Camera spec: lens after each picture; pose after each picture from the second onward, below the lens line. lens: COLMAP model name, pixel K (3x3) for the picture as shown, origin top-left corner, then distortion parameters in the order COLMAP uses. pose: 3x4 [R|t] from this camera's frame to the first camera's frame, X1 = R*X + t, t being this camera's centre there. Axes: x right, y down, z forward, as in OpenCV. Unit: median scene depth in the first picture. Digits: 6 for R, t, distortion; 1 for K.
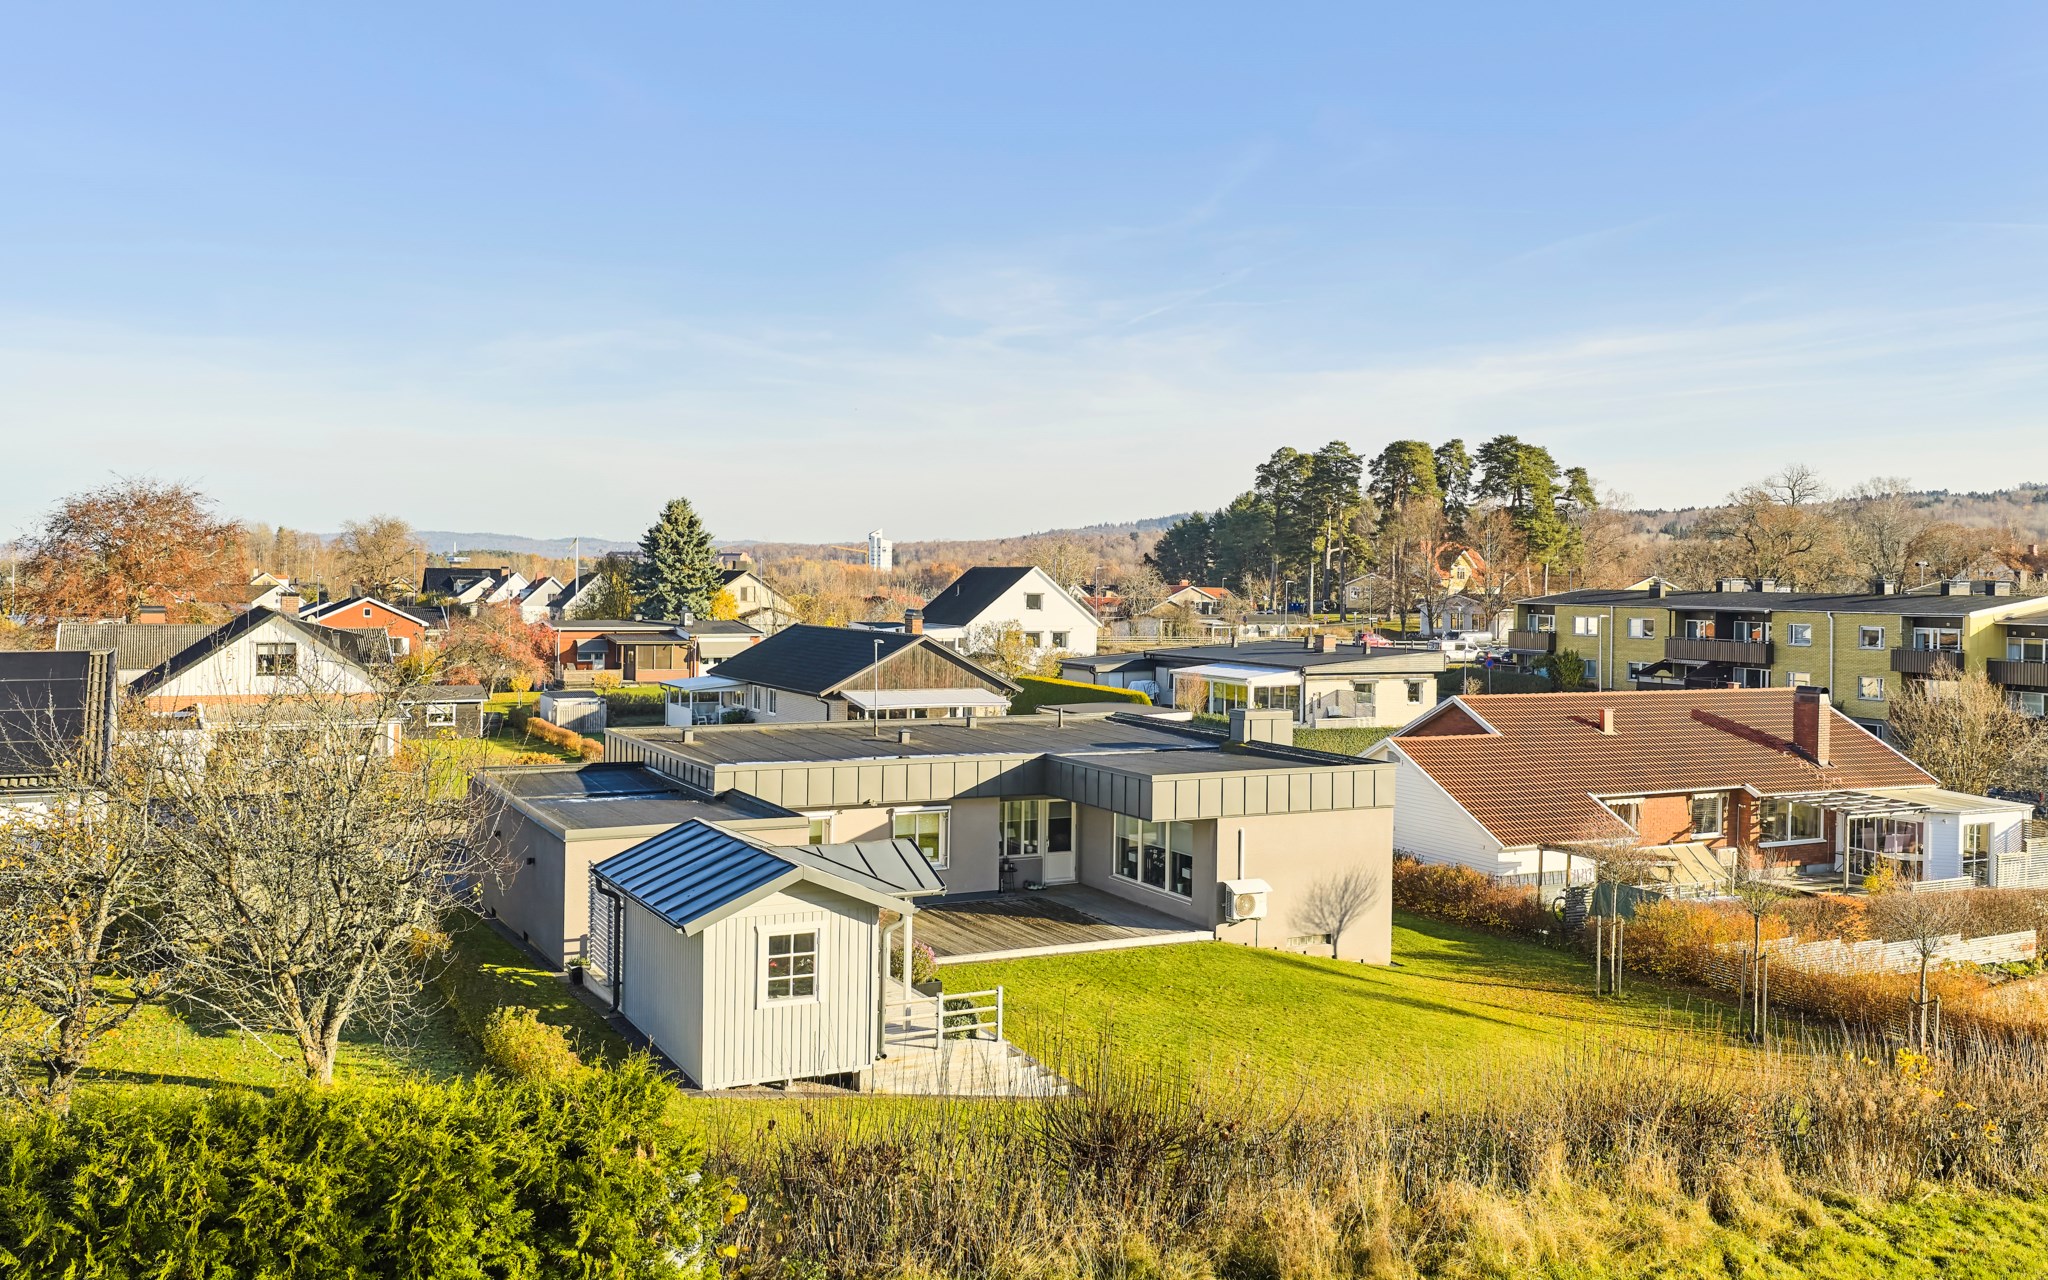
lens RADIAL K [[1719.2, 0, 1024.0], [0, 1719.2, 640.0], [0, 0, 1]] dist [0.012888, -0.004786]
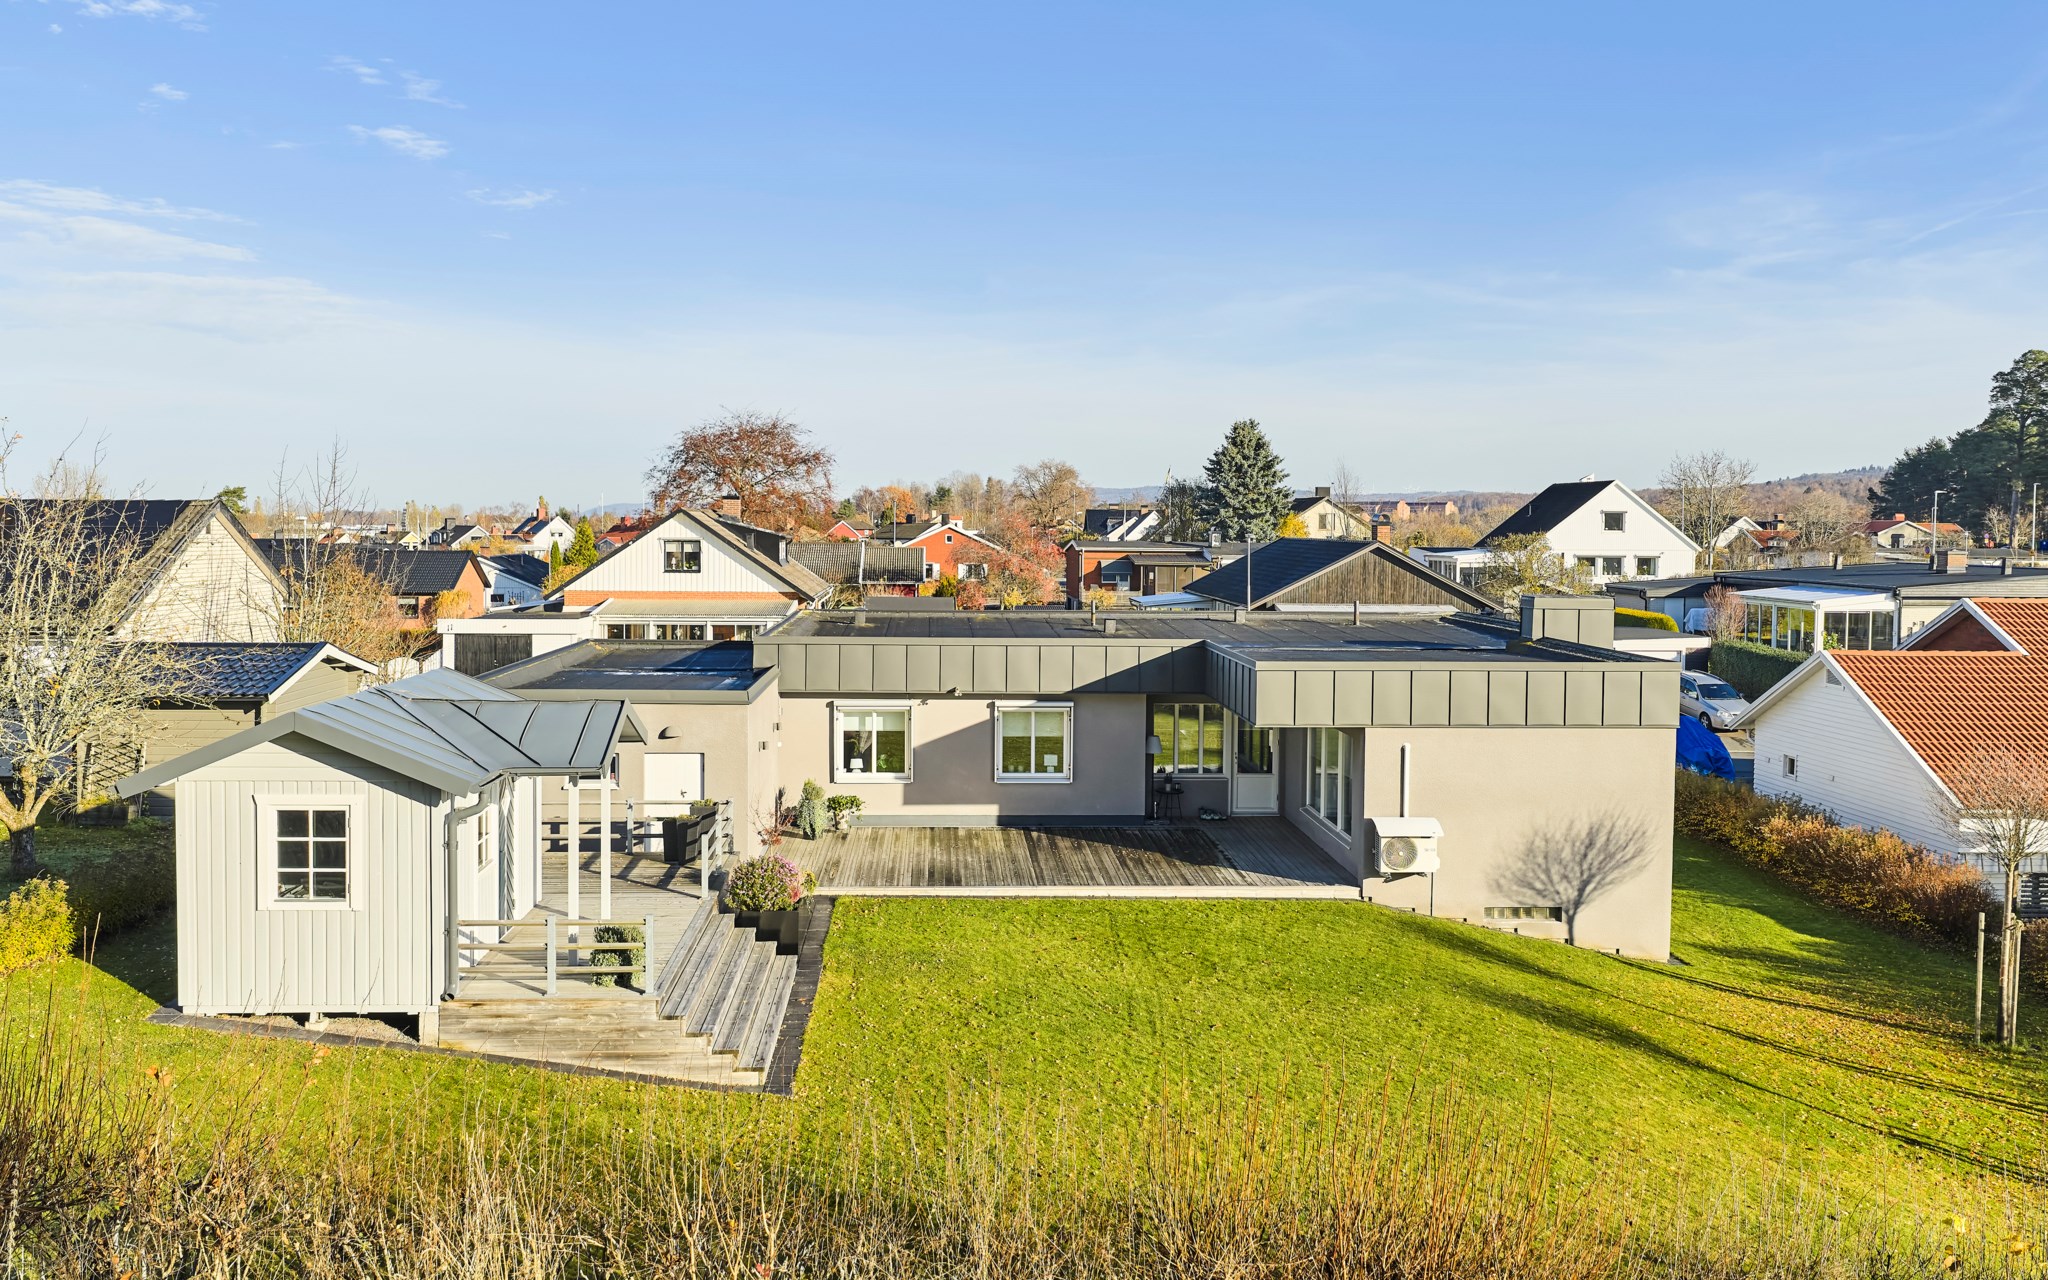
lens RADIAL K [[1708.6, 0, 1019.4], [0, 1708.6, 606.2], [0, 0, 1]] dist [0.009393, -0.006893]
pose [[0.913808, 0.015212, -0.405862, 0.231253], [-0.012086, 0.999874, 0.010264, 0.042056], [0.405967, -0.004474, 0.913877, 0.261495]]
